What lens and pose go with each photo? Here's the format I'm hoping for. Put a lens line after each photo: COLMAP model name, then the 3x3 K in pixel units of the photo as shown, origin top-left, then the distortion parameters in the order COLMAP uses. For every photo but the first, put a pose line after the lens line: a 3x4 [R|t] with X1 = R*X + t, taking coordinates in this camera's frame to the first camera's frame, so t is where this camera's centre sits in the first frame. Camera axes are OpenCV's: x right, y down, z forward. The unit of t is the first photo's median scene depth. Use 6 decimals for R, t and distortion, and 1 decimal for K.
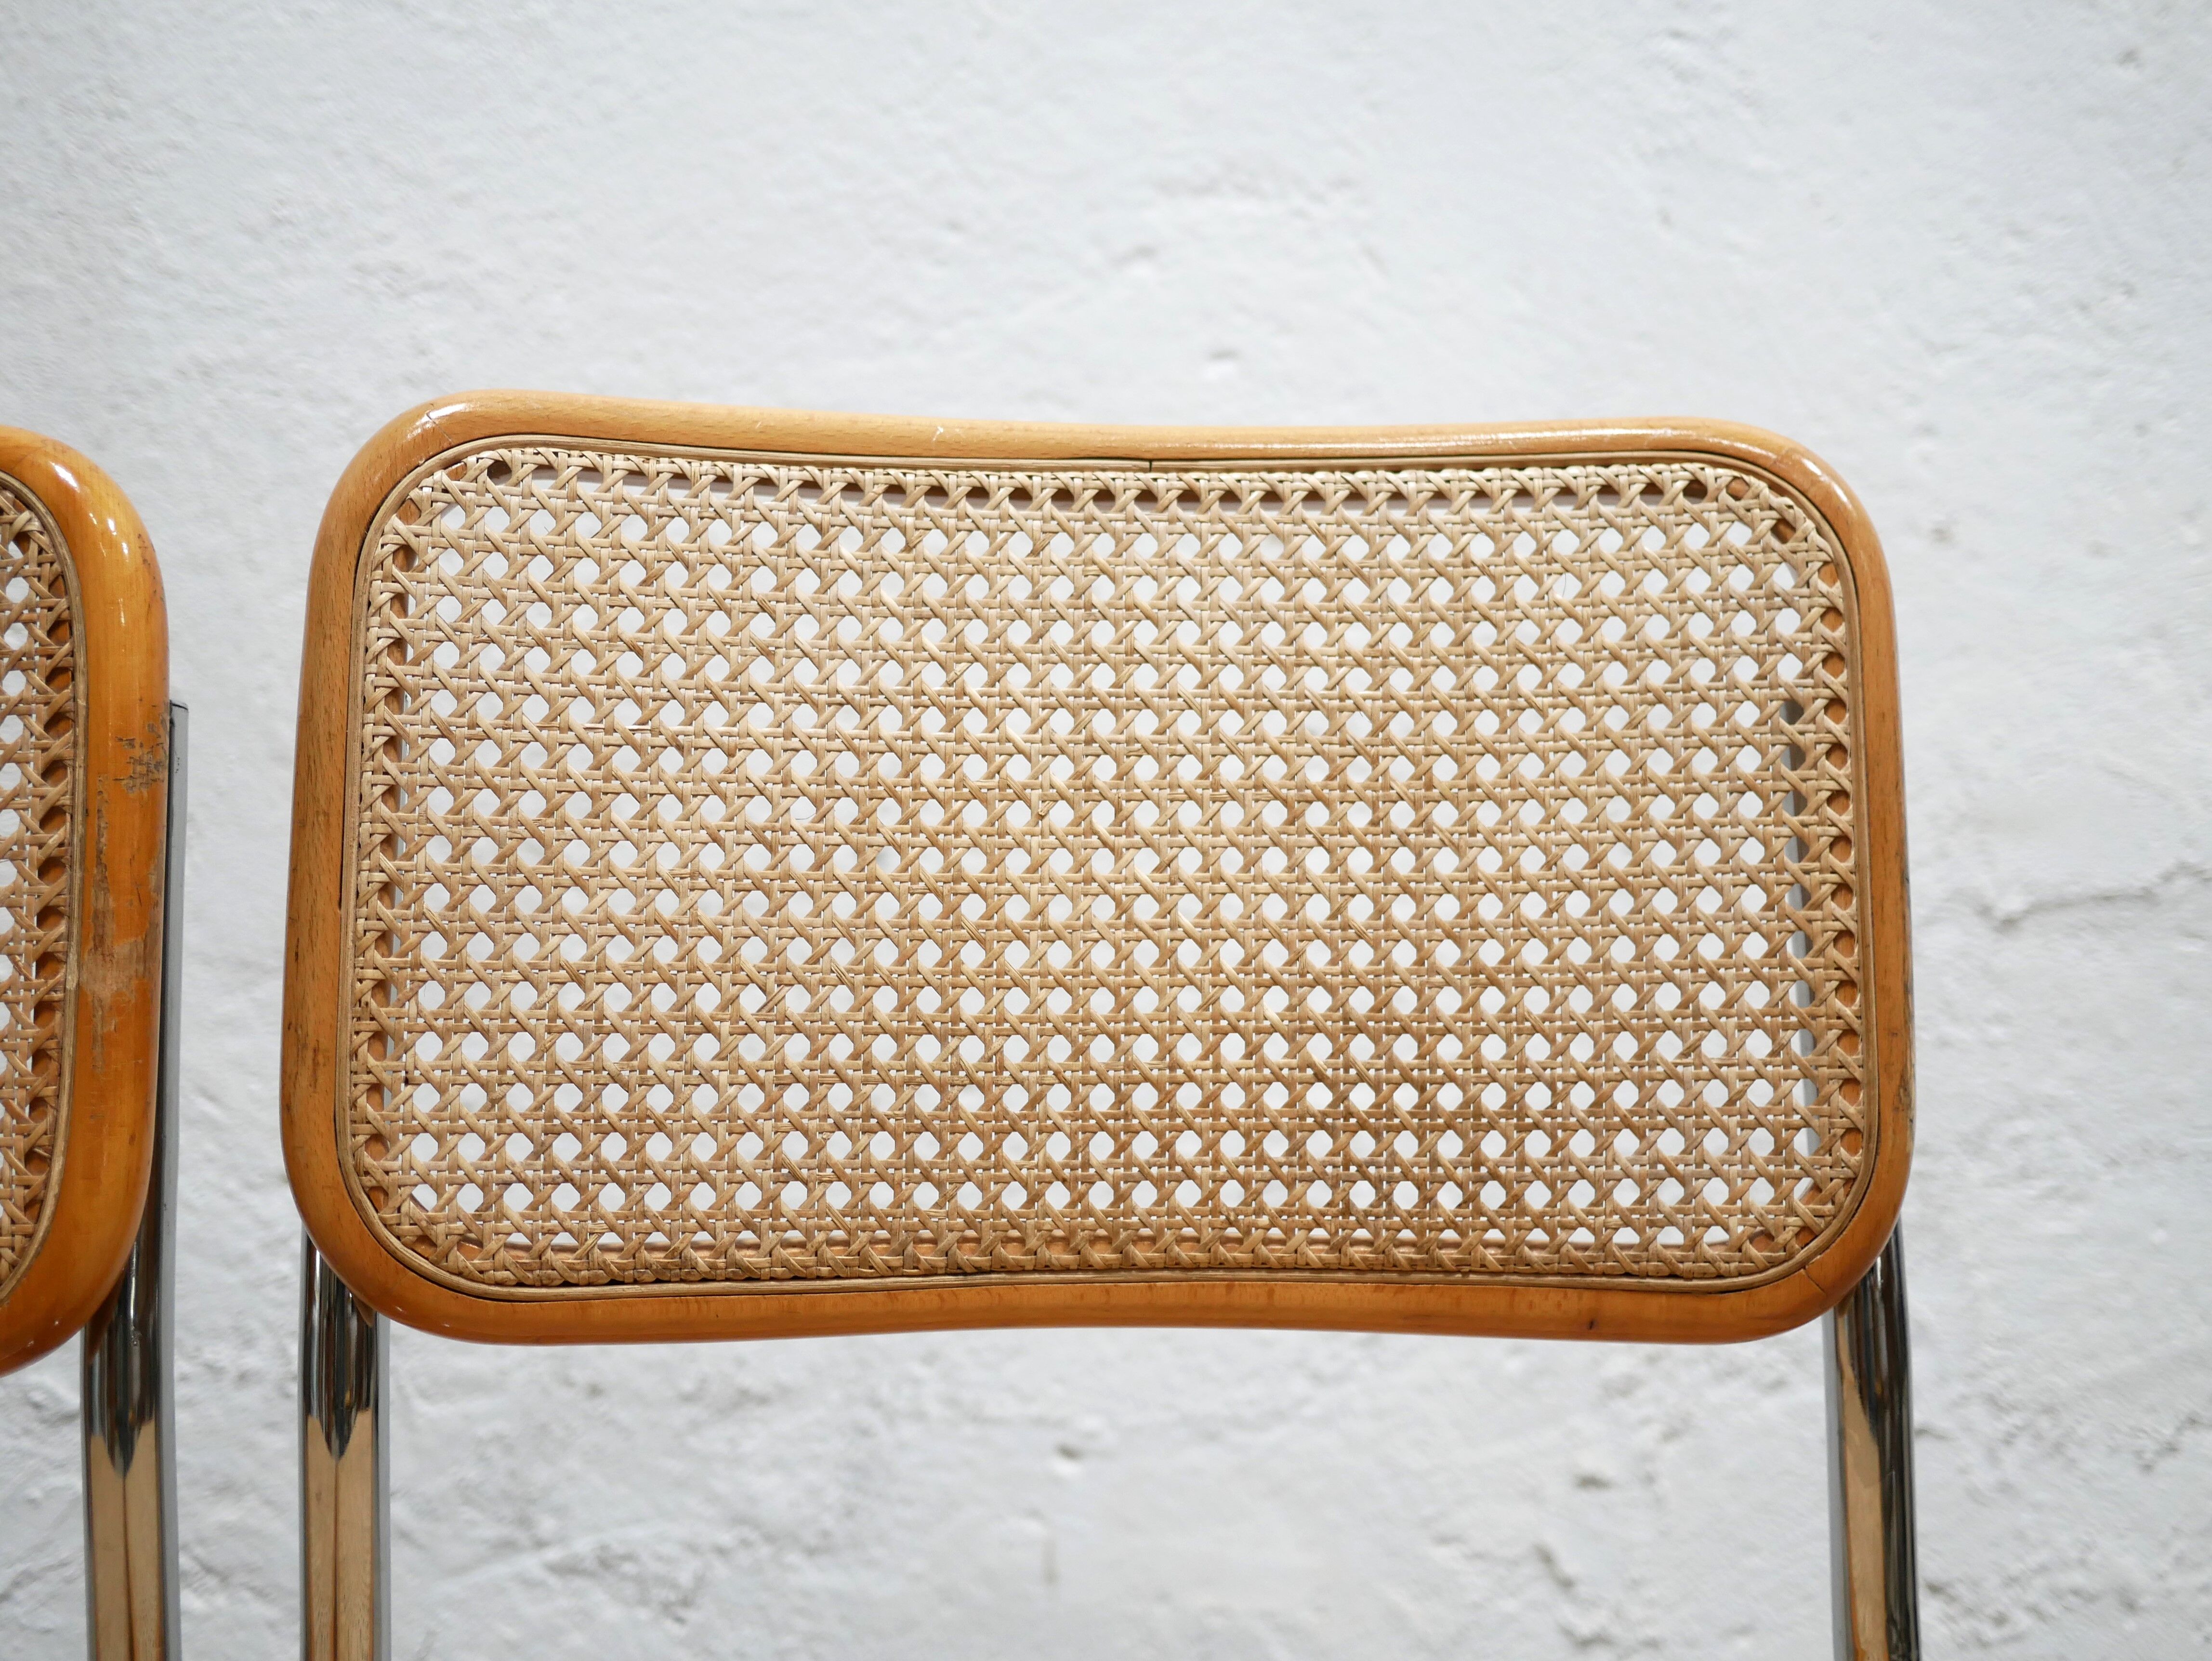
lens RADIAL K [[2543.9, 0, 1018.0], [0, 2543.9, 796.8], [0, 0, 1]] dist [-0.018298, 0.000000]
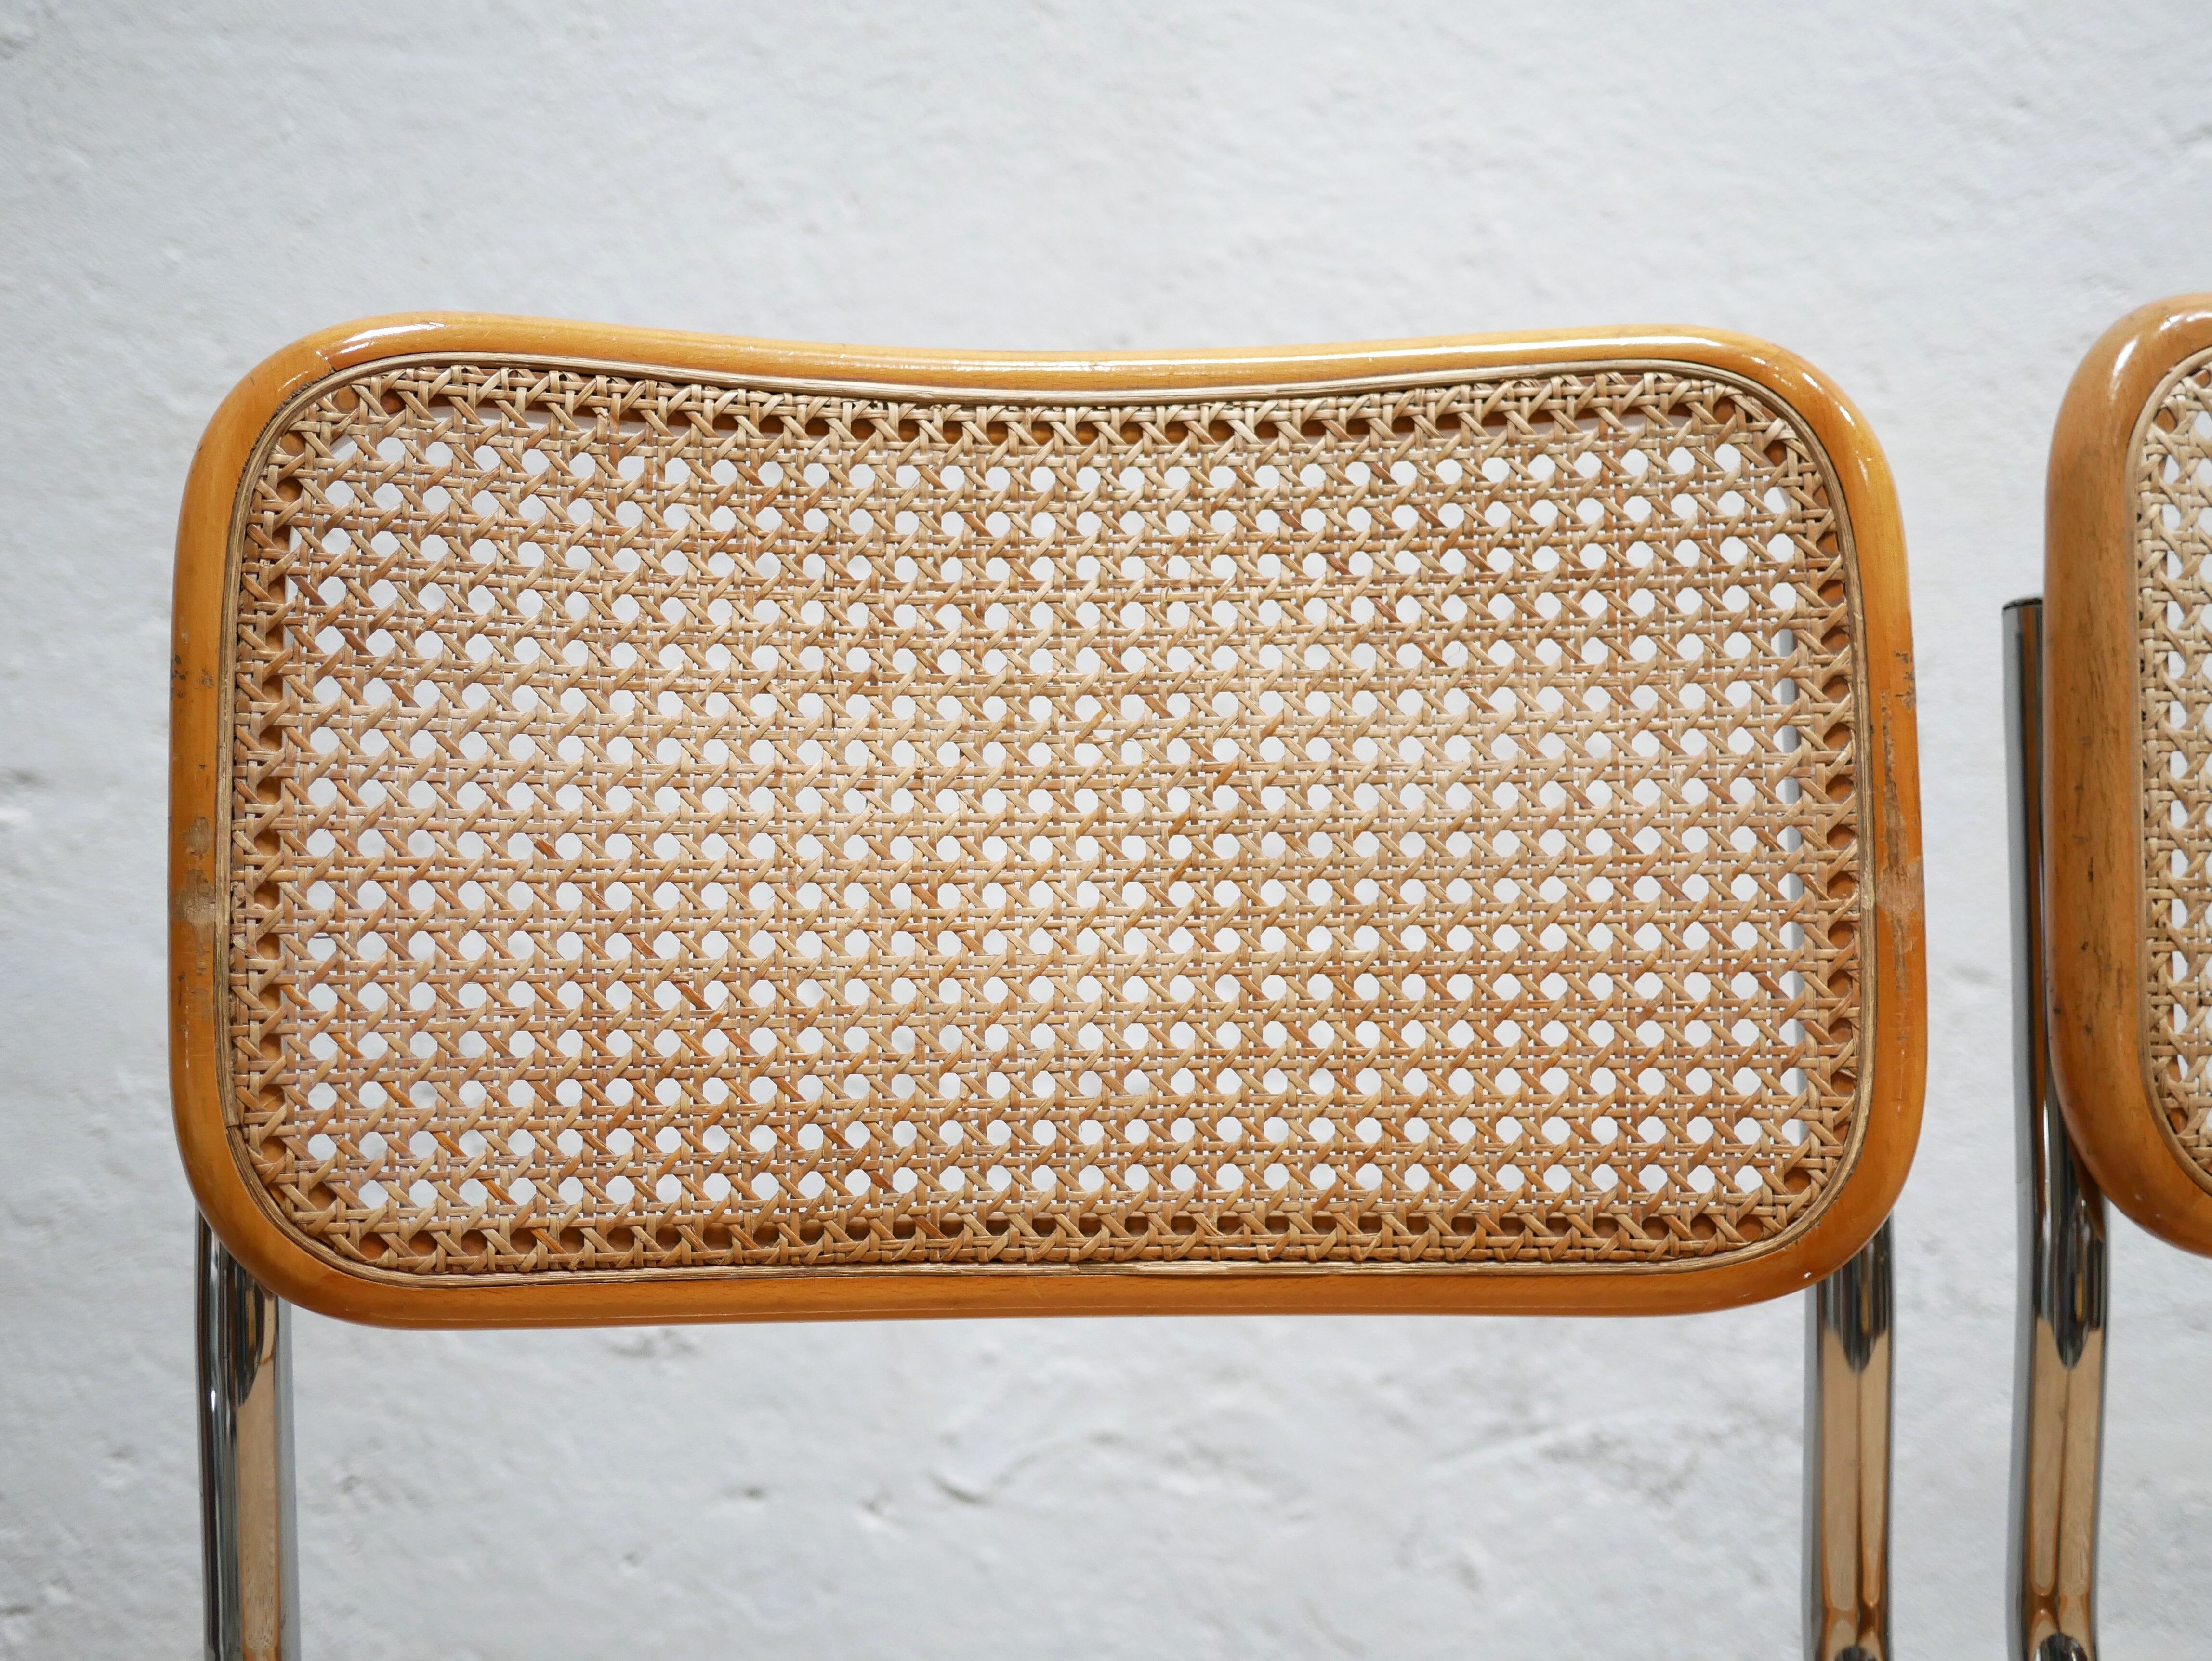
lens RADIAL K [[2543.9, 0, 1094.6], [0, 2543.9, 794.5], [0, 0, 1]] dist [-0.018298, 0.000000]
pose [[0.999937, 0.004452, -0.010326, -0.619237], [-0.003868, 0.998428, 0.055917, -0.020908], [0.010559, -0.055874, 0.998382, 0.015161]]
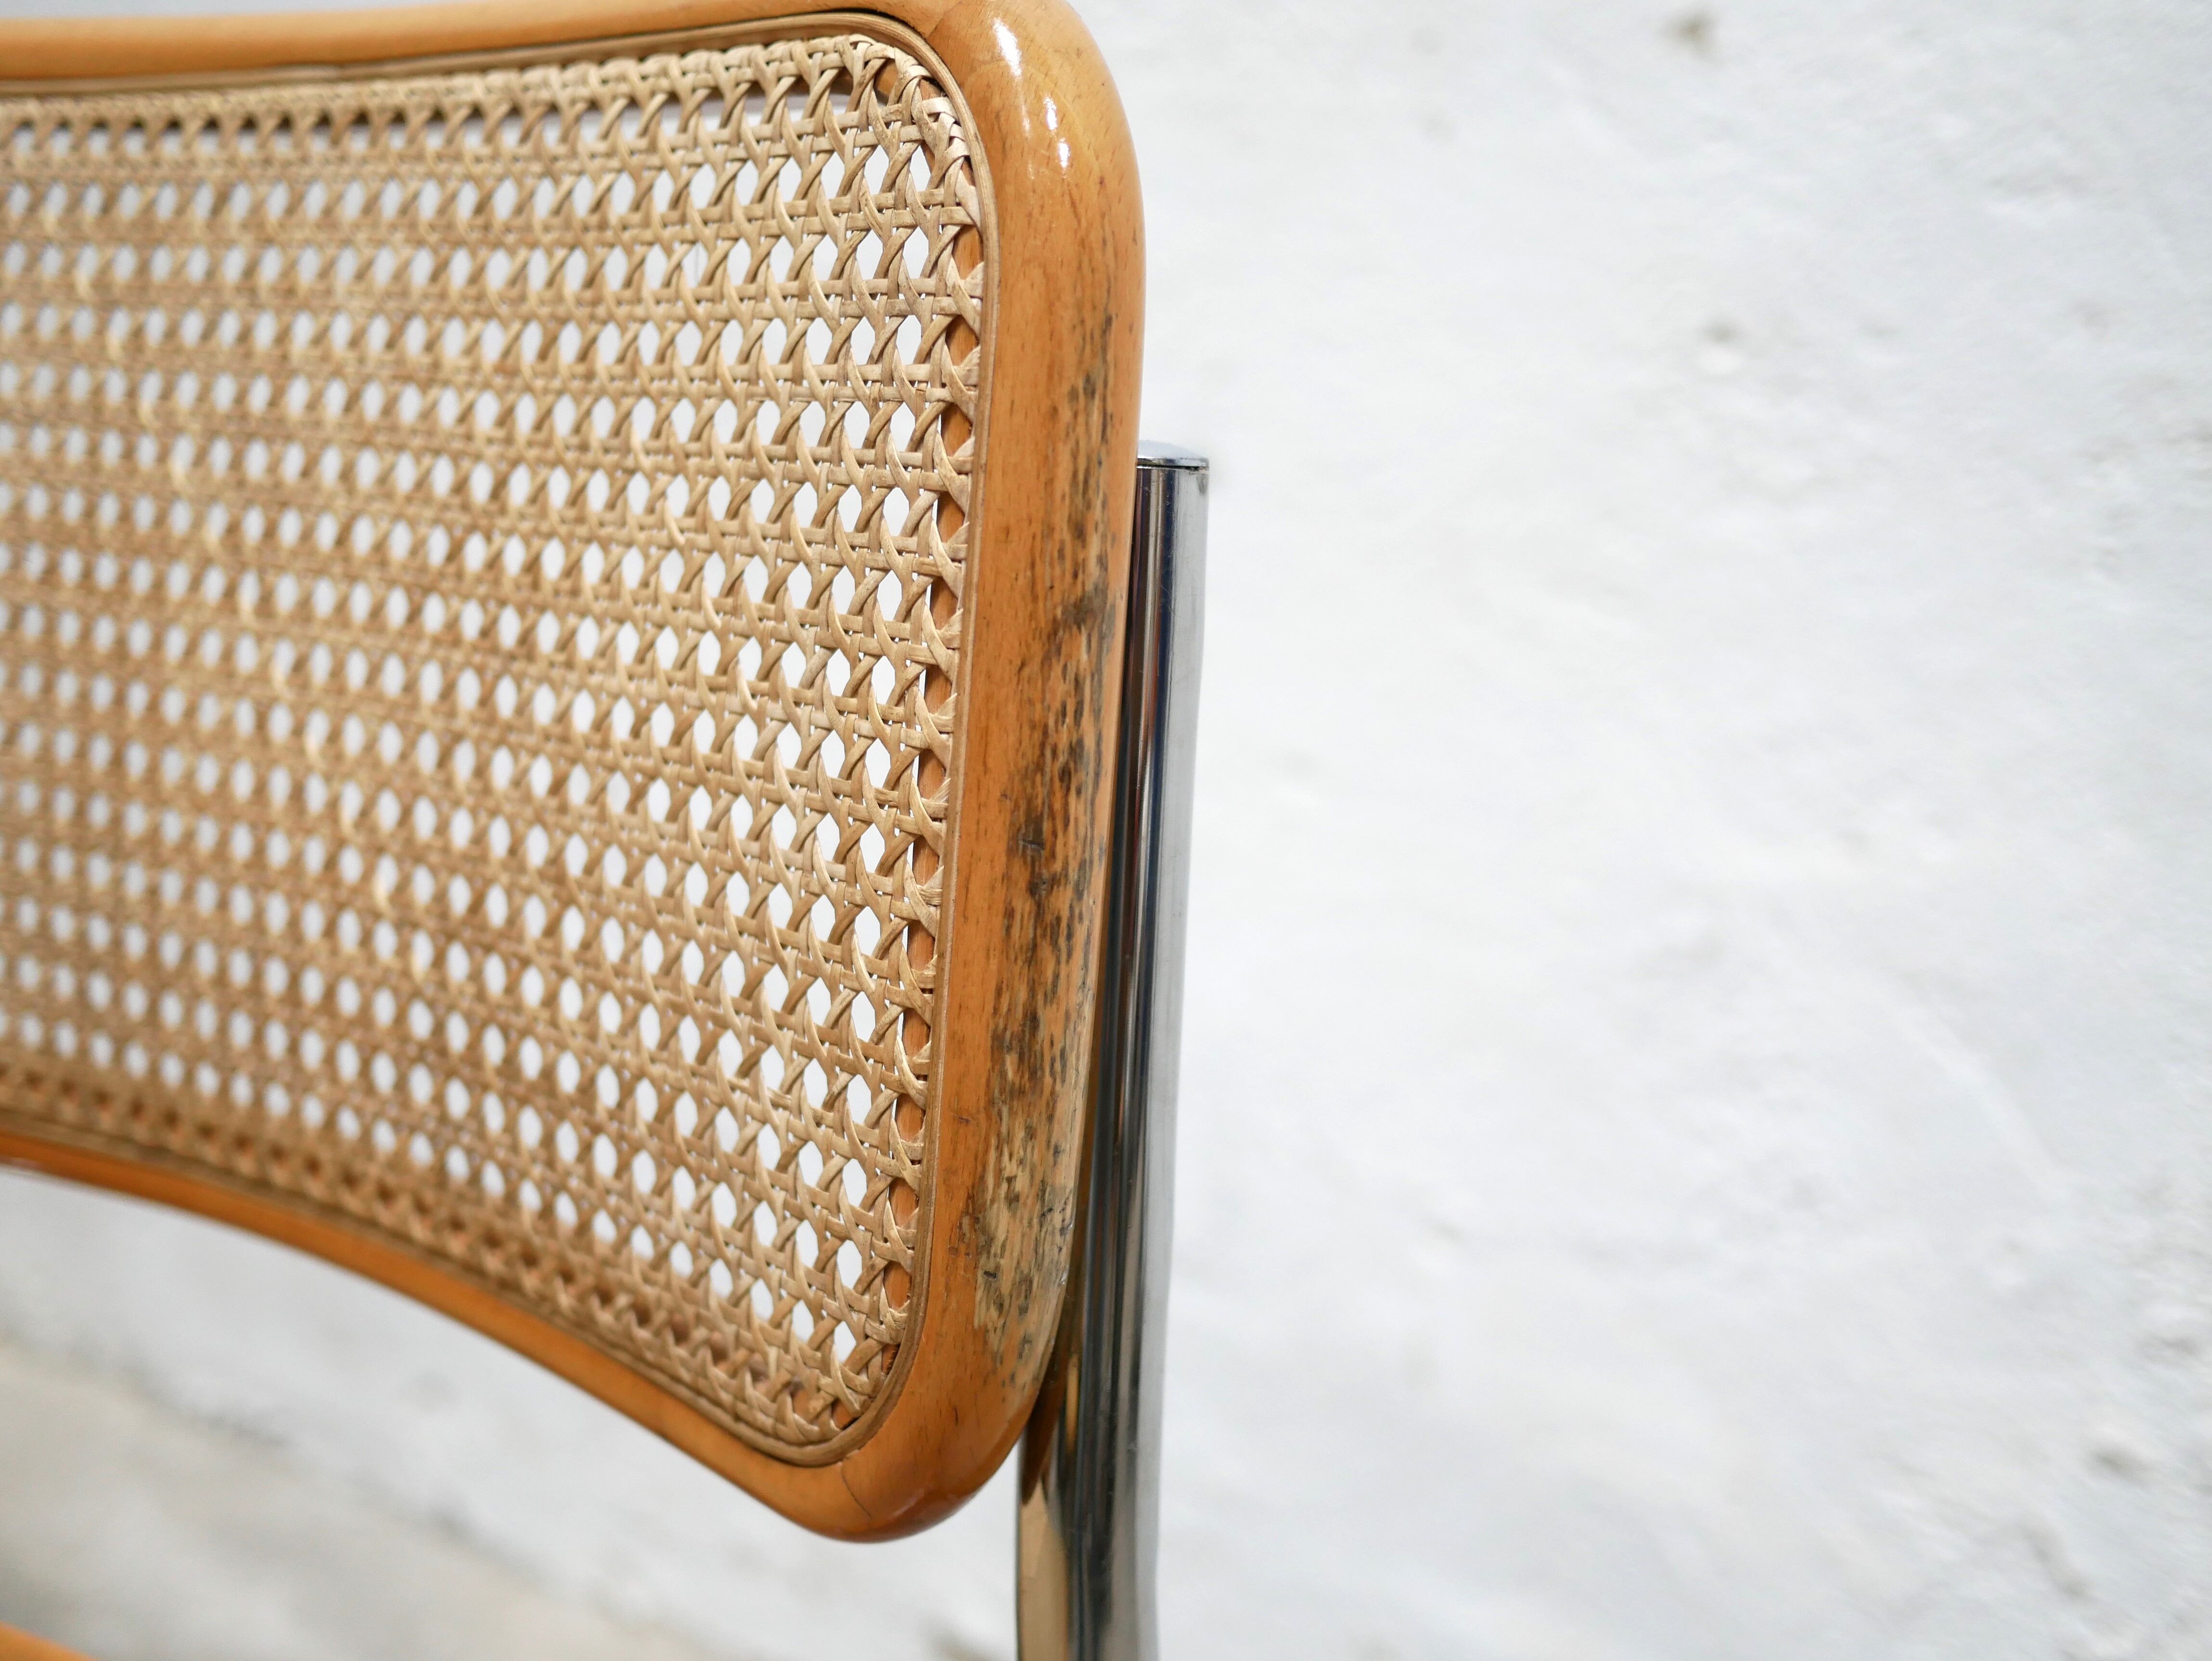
lens RADIAL K [[2543.9, 0, 1088.5], [0, 2543.9, 811.4], [0, 0, 1]] dist [-0.018298, 0.000000]
pose [[0.774757, 0.137510, -0.617125, 0.673326], [0.013107, 0.972360, 0.233119, -0.096206], [0.632124, -0.188699, 0.751540, 0.594481]]
